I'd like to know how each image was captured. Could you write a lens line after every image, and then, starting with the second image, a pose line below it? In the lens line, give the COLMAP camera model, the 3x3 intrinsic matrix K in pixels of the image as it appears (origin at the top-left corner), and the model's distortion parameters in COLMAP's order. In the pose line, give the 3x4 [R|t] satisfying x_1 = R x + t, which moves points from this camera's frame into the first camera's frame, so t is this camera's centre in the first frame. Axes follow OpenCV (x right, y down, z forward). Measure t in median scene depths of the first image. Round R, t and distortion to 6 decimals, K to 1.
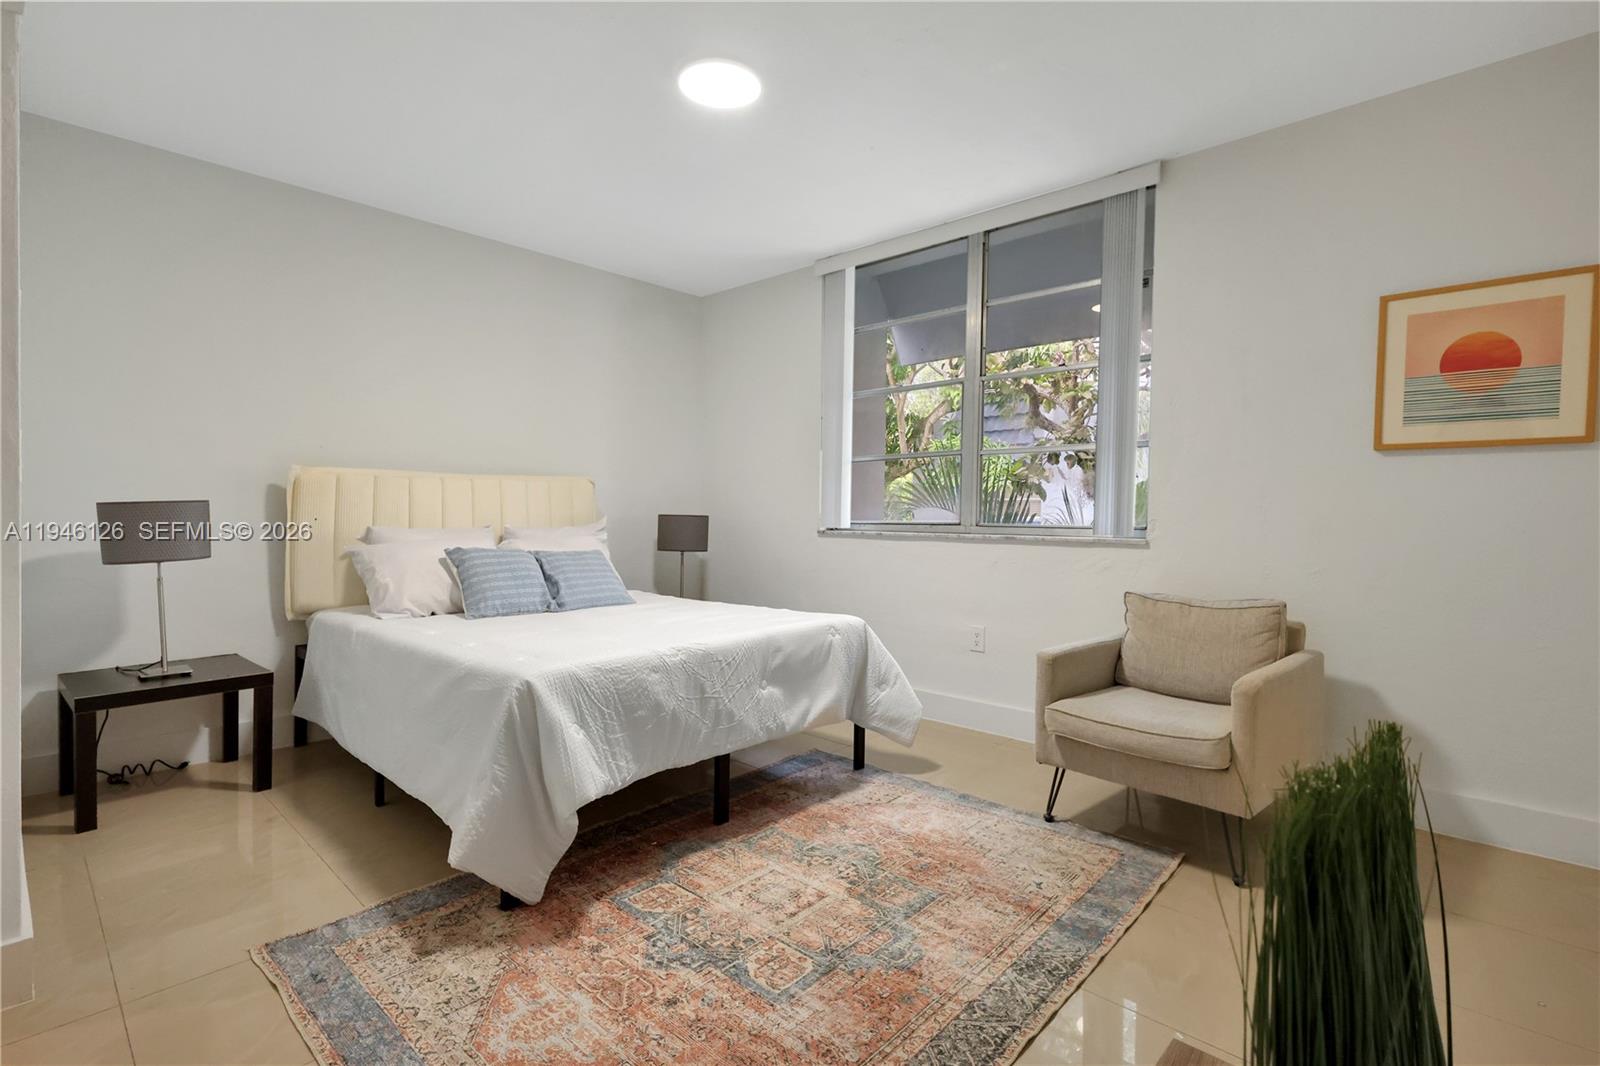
lens RADIAL K [[757.9, 0, 804.3], [0, 757.9, 536.8], [0, 0, 1]] dist [-0.001297, -0.000193]
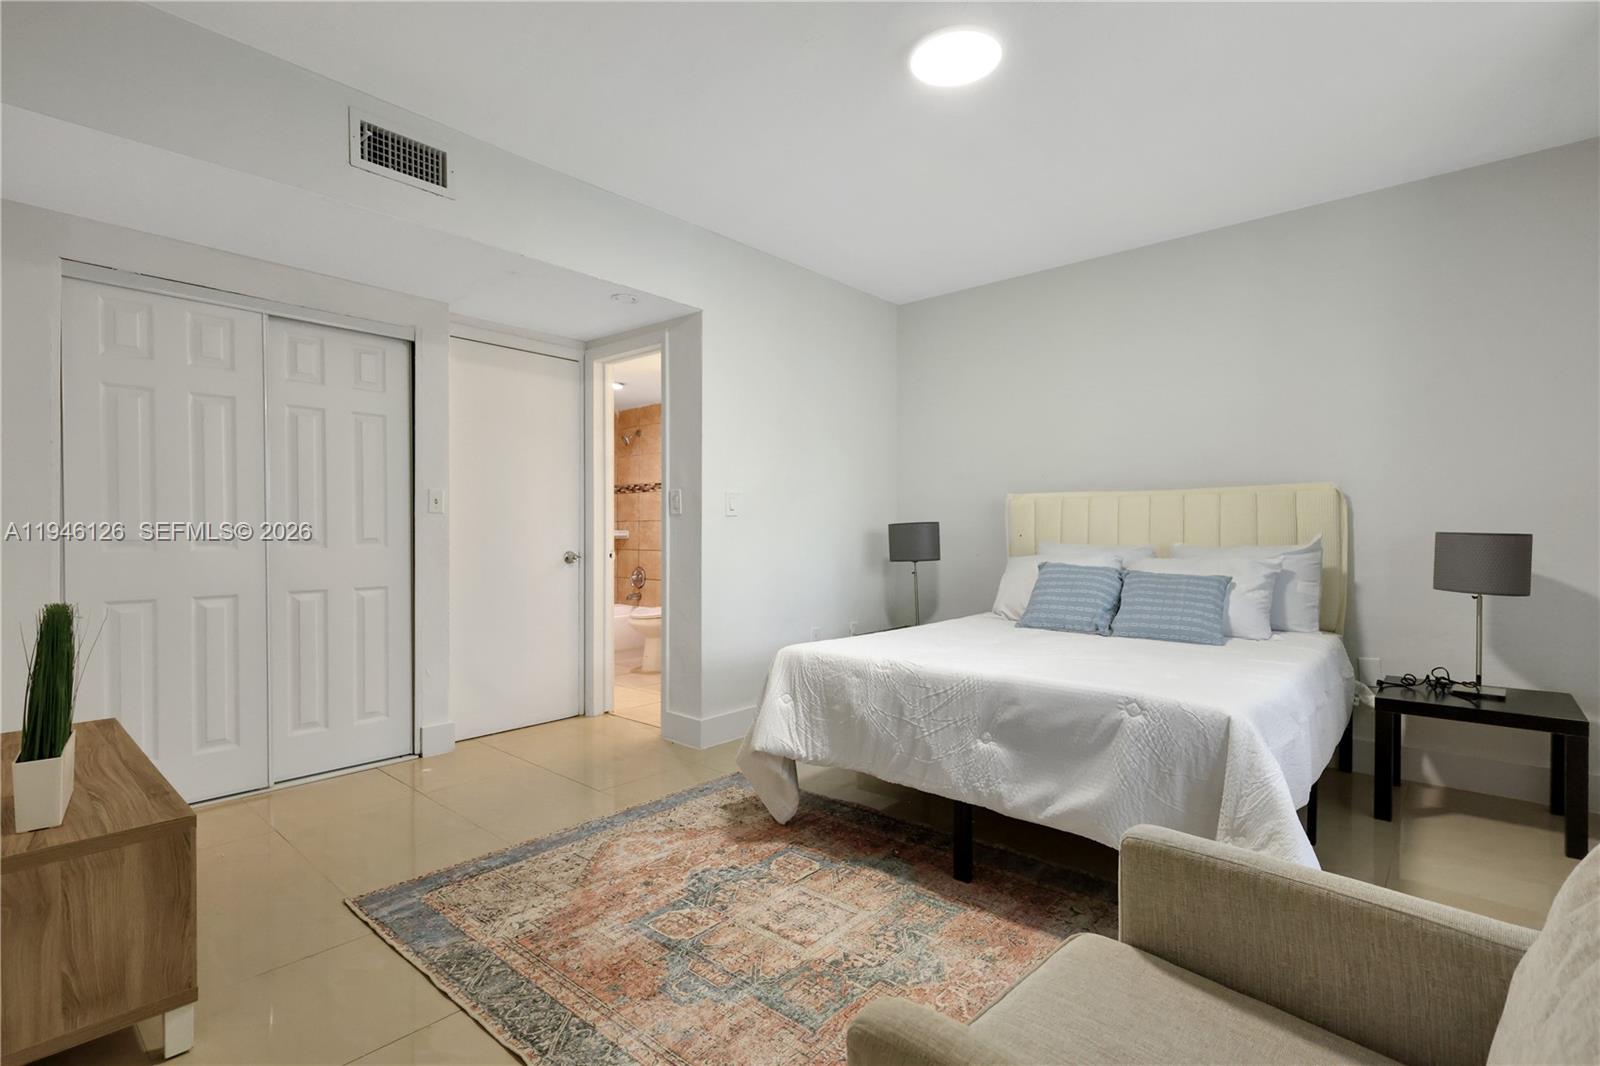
lens RADIAL K [[757.9, 0, 804.3], [0, 757.9, 536.8], [0, 0, 1]] dist [-0.001297, -0.000193]
pose [[0.023452, 0.003138, -0.999720, 0.905079], [-0.033265, 0.999444, 0.002356, -0.019008], [0.999171, 0.033200, 0.023543, 0.929201]]
